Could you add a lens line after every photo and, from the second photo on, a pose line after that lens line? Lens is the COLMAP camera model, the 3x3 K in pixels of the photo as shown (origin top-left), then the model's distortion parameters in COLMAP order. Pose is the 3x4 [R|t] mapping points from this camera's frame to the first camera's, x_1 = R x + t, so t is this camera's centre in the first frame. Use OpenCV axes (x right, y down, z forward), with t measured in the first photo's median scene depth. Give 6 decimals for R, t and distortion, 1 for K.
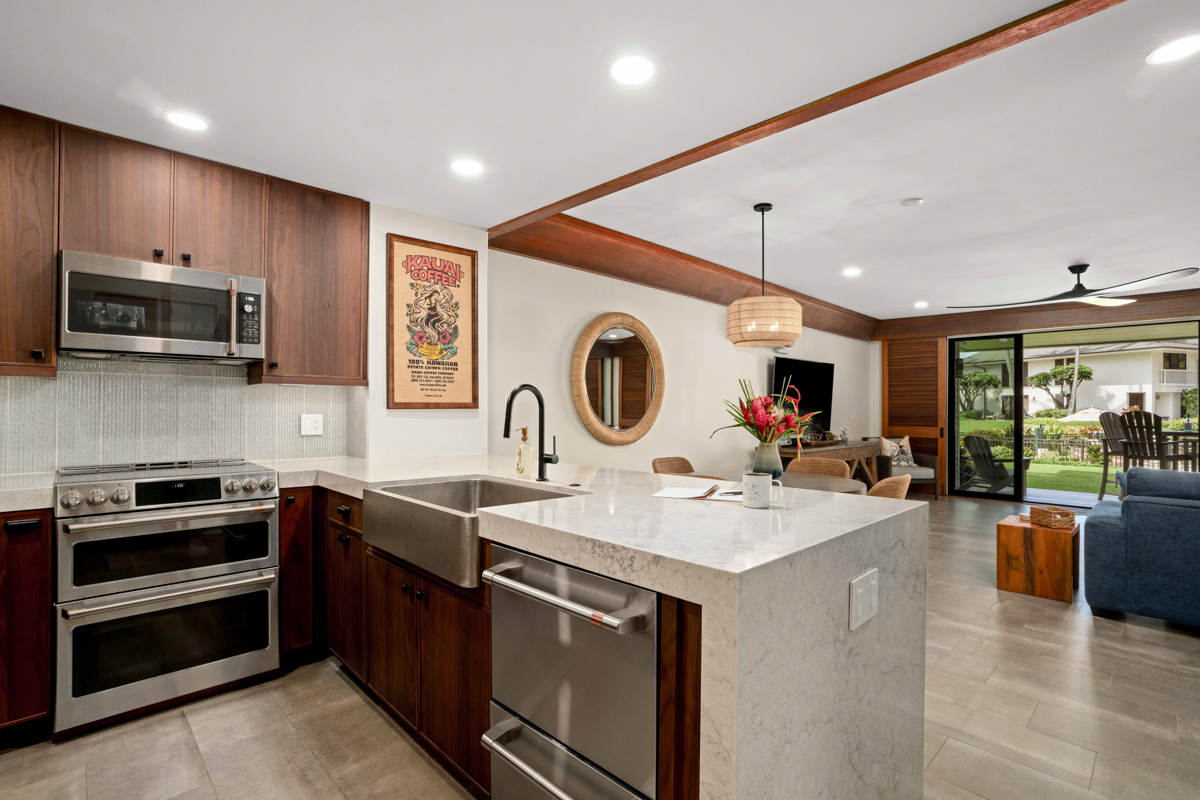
lens RADIAL K [[566.2, 0, 587.2], [0, 566.2, 402.3], [0, 0, 1]] dist [-0.001404, 0.003630]
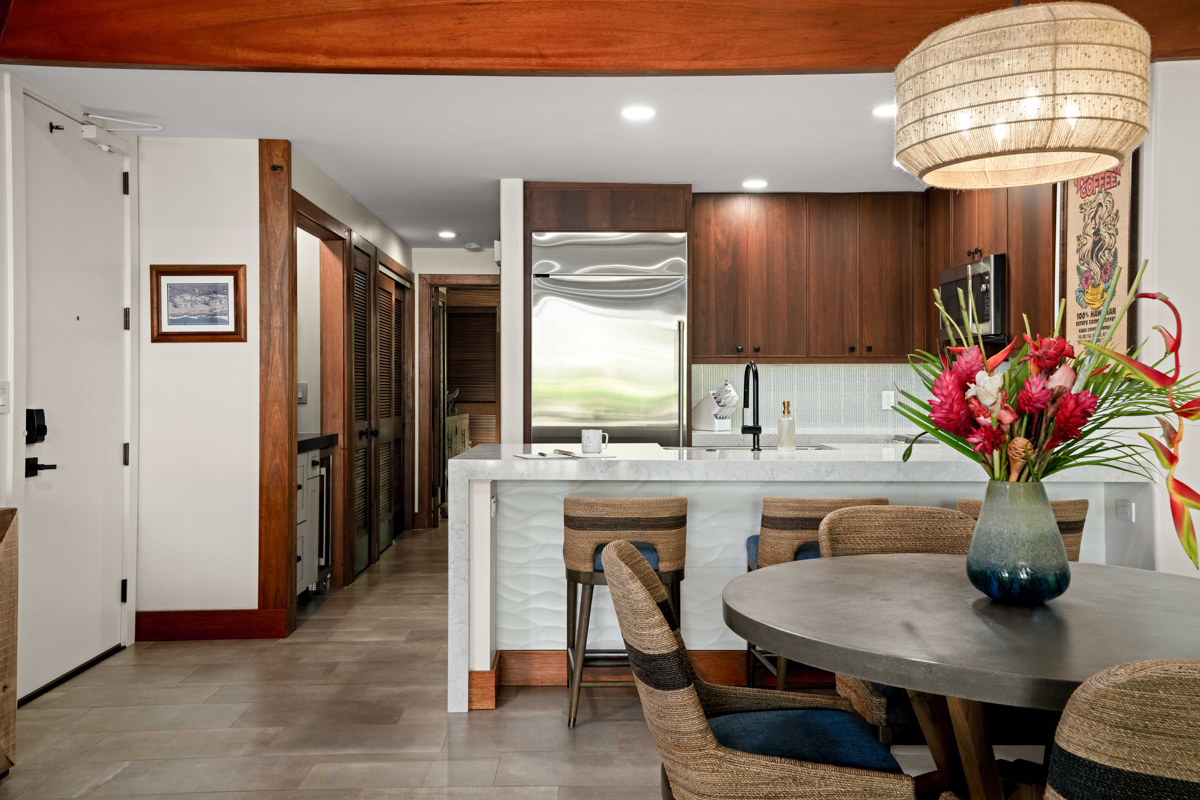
lens RADIAL K [[1121.3, 0, 600.4], [0, 1121.3, 401.8], [0, 0, 1]] dist [0.055747, 0.000000]
pose [[-0.679471, 0.006028, -0.733678, 1.459124], [0.005222, 0.999981, 0.003379, 0.034808], [0.733684, -0.001535, -0.679489, 1.958376]]
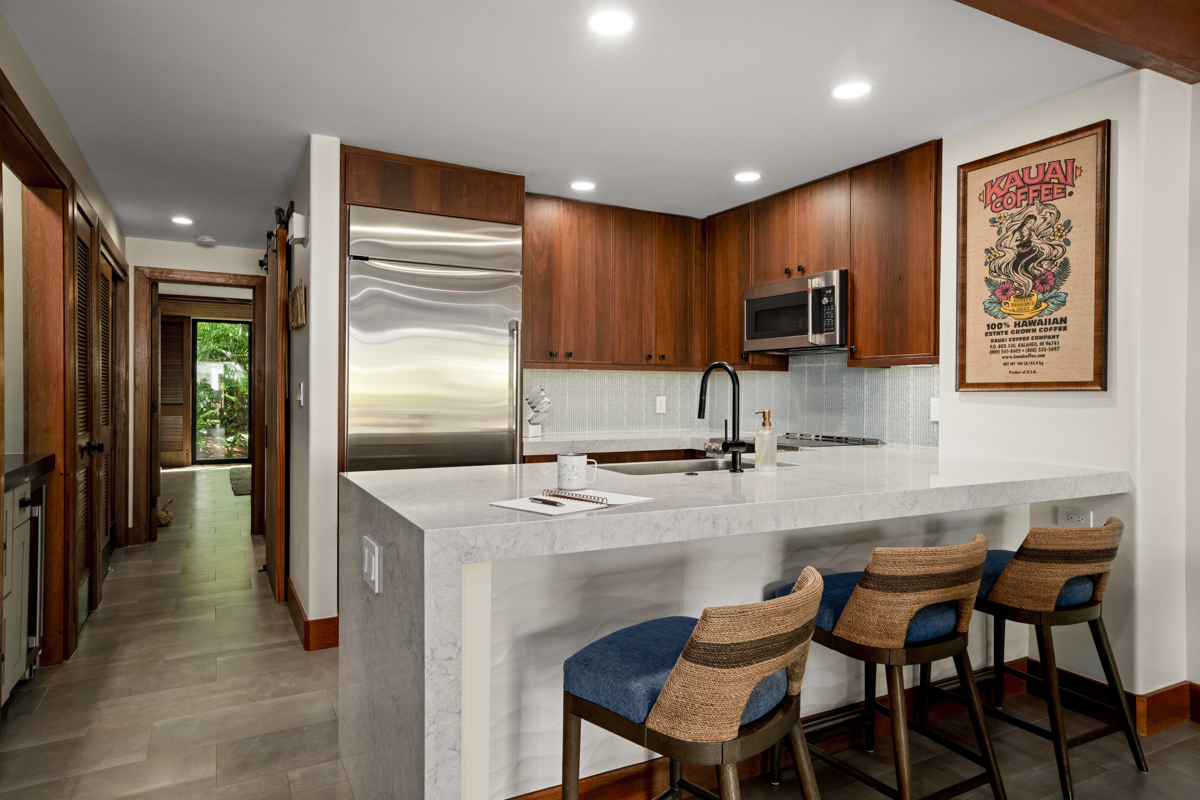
lens RADIAL K [[724.7, 0, 605.1], [0, 724.7, 400.7], [0, 0, 1]] dist [-0.014363, 0.017062]
pose [[-0.251952, 0.007096, -0.967714, 0.919007], [0.003307, 0.999974, 0.006471, 0.020235], [0.967734, -0.001569, -0.251969, 0.969694]]
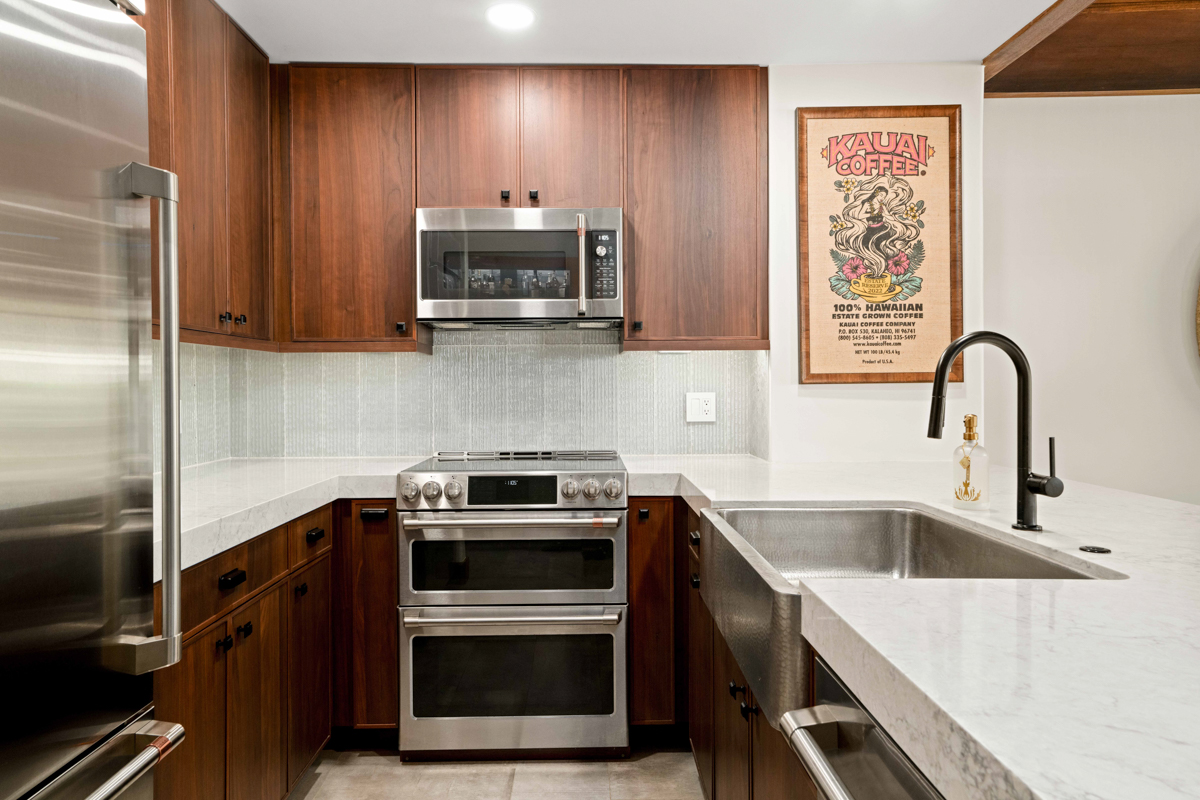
lens RADIAL K [[780.0, 0, 593.2], [0, 780.0, 392.1], [0, 0, 1]] dist [0.008683, 0.010736]
pose [[0.739380, -0.003471, -0.673279, 0.086181], [0.015690, 0.999804, 0.012077, 0.007606], [0.673105, -0.019493, 0.739290, 0.235321]]
